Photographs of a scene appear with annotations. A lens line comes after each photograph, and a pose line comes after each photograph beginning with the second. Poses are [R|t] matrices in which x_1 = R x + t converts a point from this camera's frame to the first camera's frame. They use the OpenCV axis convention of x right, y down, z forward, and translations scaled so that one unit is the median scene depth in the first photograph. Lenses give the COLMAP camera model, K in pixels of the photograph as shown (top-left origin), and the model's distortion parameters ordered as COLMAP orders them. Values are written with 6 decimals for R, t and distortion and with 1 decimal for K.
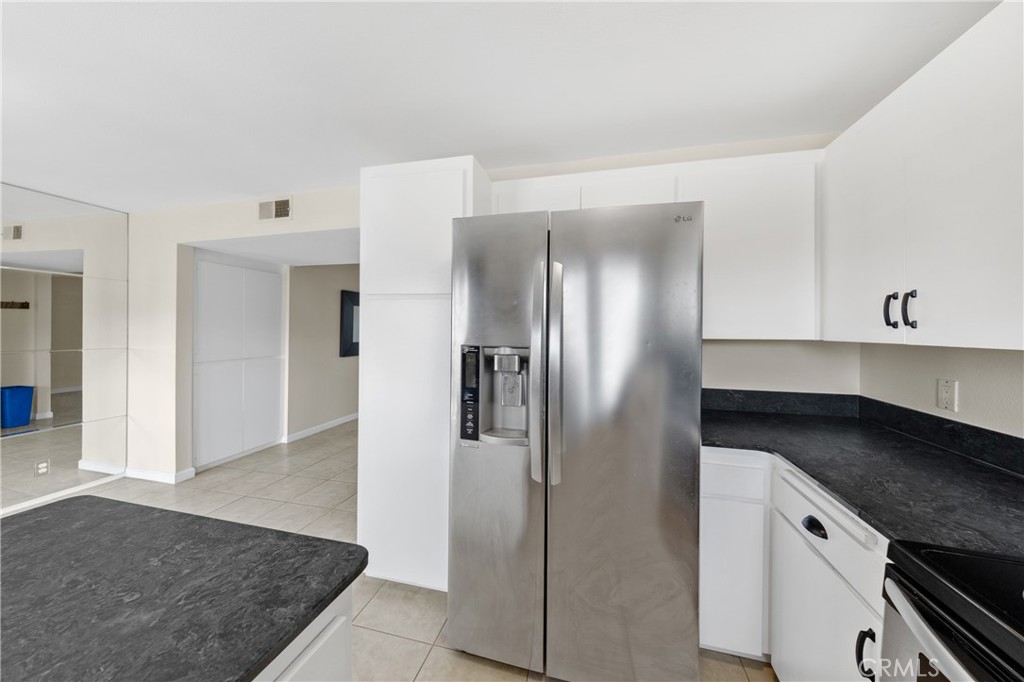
lens RADIAL K [[342.7, 0, 511.5], [0, 342.7, 338.0], [0, 0, 1]] dist [0.013795, 0.000163]
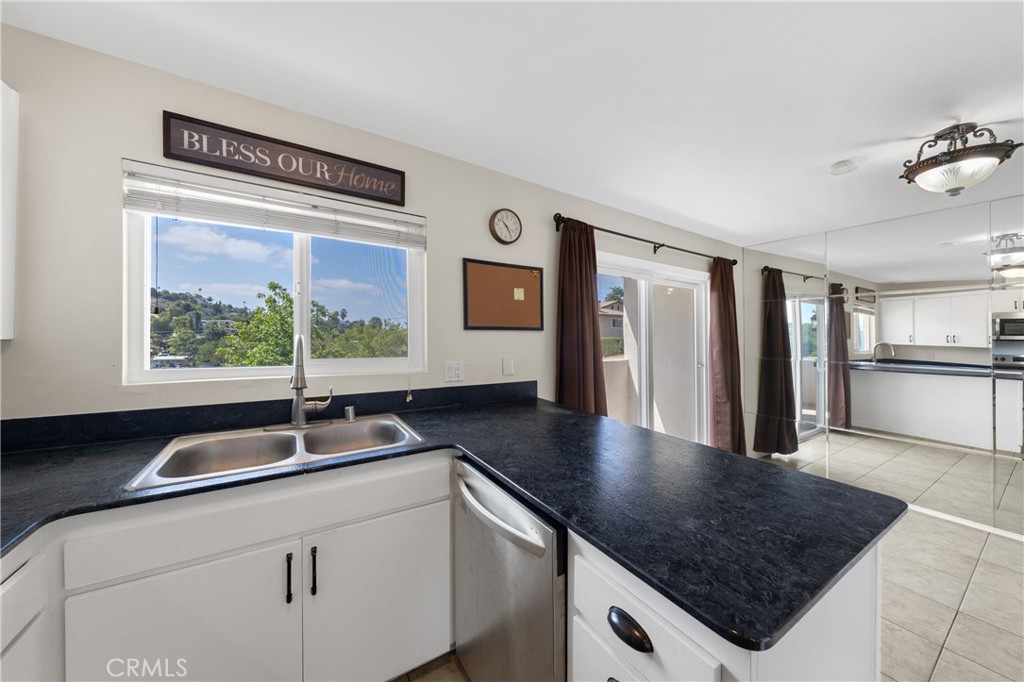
lens RADIAL K [[350.8, 0, 507.1], [0, 350.8, 332.6], [0, 0, 1]] dist [-0.007366, -0.000148]
pose [[-0.682887, -0.024225, -0.730122, 0.399767], [-0.034968, 0.999388, -0.000454, -0.022211], [0.729686, 0.025221, -0.683317, 0.866032]]
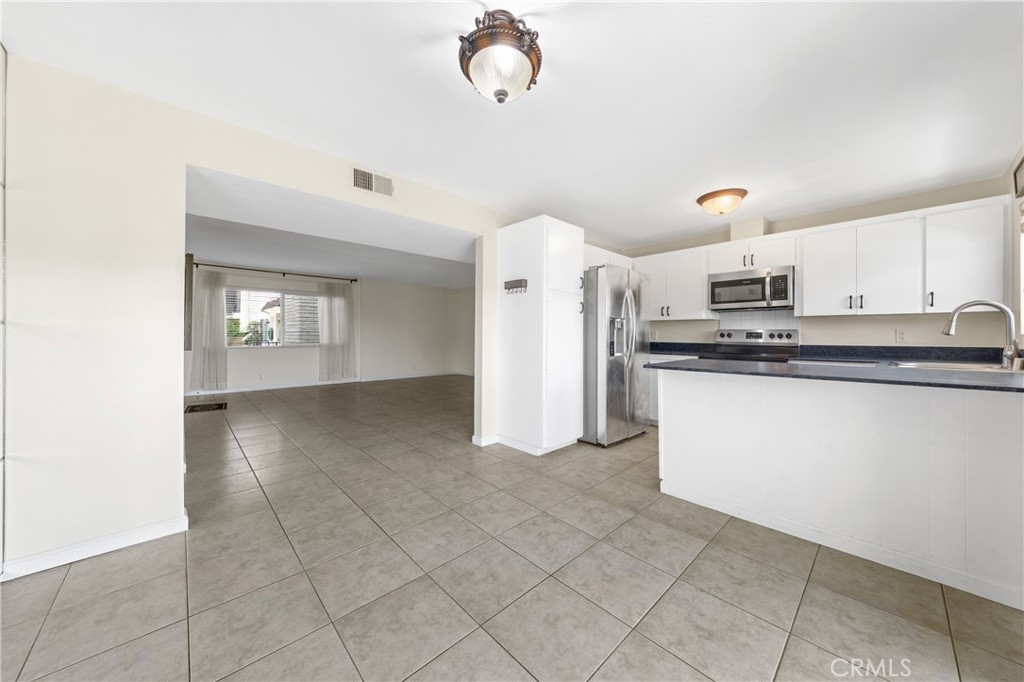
lens RADIAL K [[350.8, 0, 507.1], [0, 350.8, 332.6], [0, 0, 1]] dist [-0.007366, -0.000148]
pose [[0.540907, -0.000541, 0.841083, -4.133716], [0.015657, 0.999833, -0.009425, 0.226619], [-0.840937, 0.018267, 0.540825, 0.466482]]
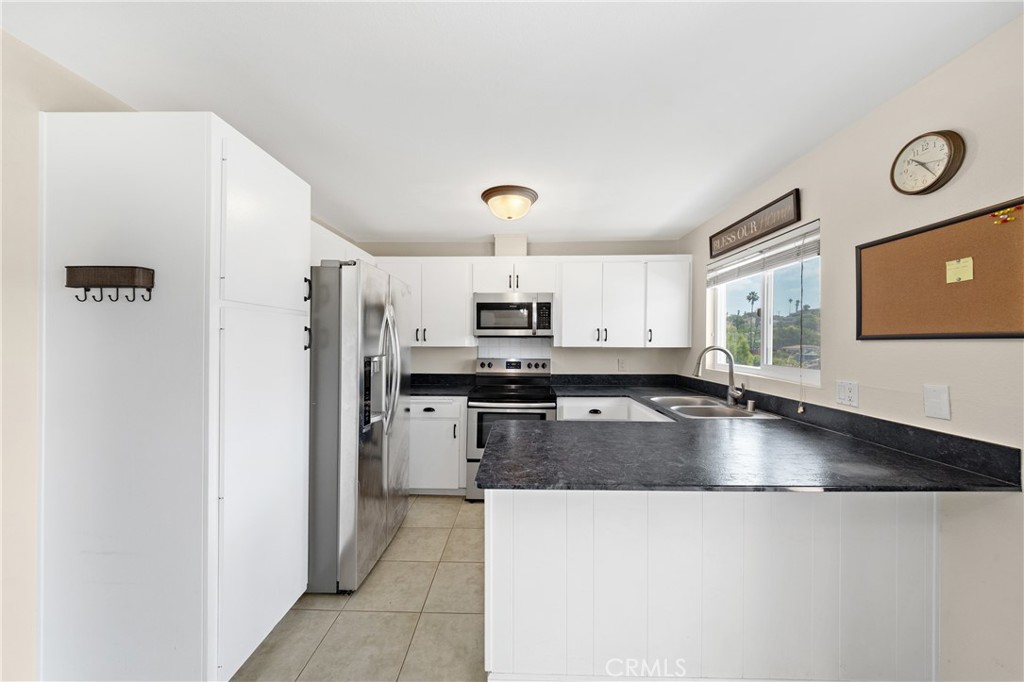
lens RADIAL K [[356.4, 0, 508.4], [0, 356.4, 339.3], [0, 0, 1]] dist [-0.000613, 0.000006]
pose [[-0.220296, -0.006140, 0.975414, -2.620640], [0.012652, 0.999878, 0.009151, -0.076031], [-0.975351, 0.014357, -0.220191, 1.211850]]
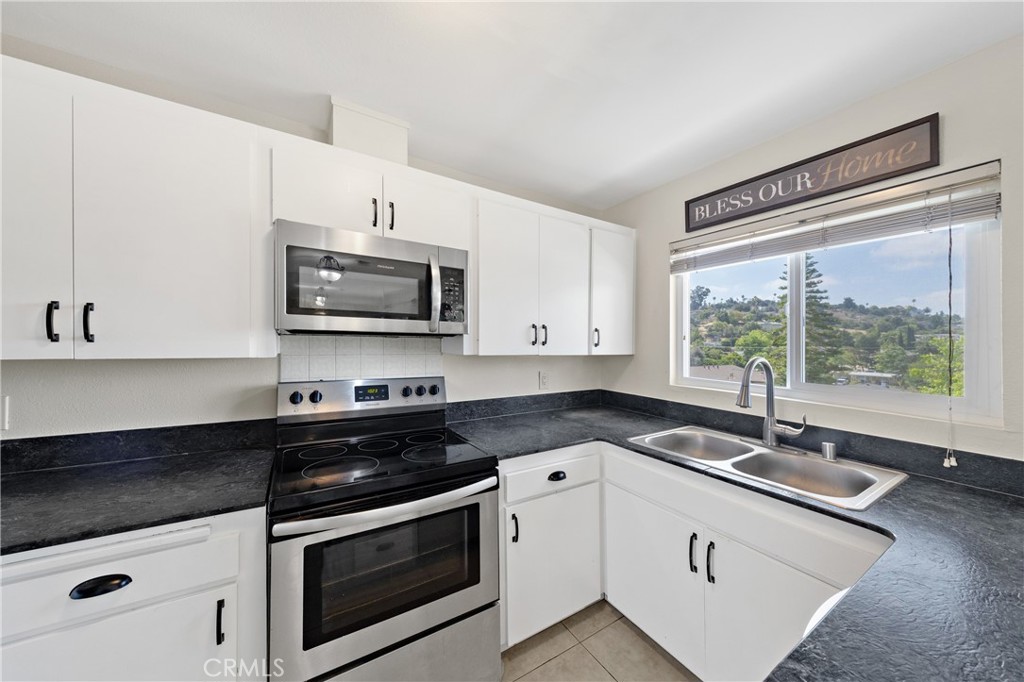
lens RADIAL K [[345.3, 0, 518.9], [0, 345.3, 348.3], [0, 0, 1]] dist [-0.000118, -0.000107]
pose [[-0.732482, -0.037067, 0.679777, -0.470252], [-0.011939, 0.999063, 0.041612, -0.080533], [-0.680682, 0.022364, -0.732238, 1.099852]]
